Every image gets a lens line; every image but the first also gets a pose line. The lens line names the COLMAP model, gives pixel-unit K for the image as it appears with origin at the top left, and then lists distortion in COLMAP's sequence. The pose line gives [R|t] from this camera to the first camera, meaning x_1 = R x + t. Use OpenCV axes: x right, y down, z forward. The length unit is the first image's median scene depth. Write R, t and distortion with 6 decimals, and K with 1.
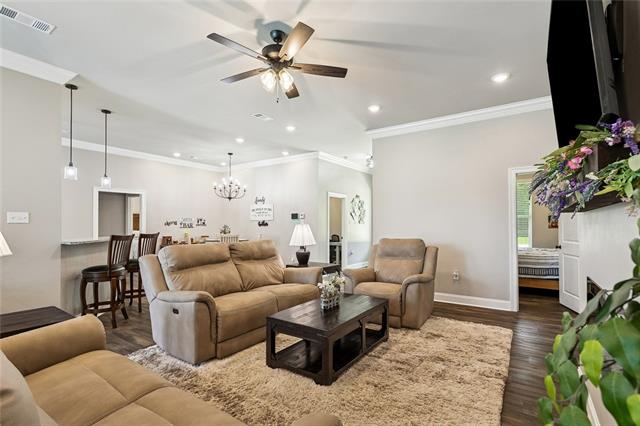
lens RADIAL K [[309.0, 0, 323.0], [0, 309.0, 216.2], [0, 0, 1]] dist [0.001030, 0.000115]
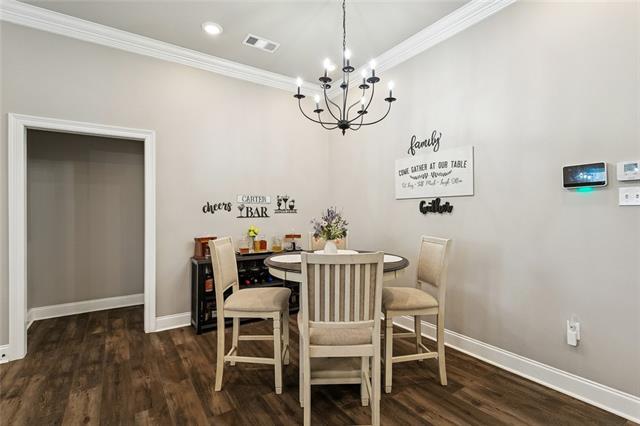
lens RADIAL K [[309.0, 0, 319.9], [0, 309.0, 211.4], [0, 0, 1]] dist [0.001030, 0.000115]
pose [[0.928882, -0.003333, -0.370361, -0.186374], [0.013097, 0.999630, 0.023852, 0.019514], [0.370145, -0.027007, 0.928582, 0.623543]]
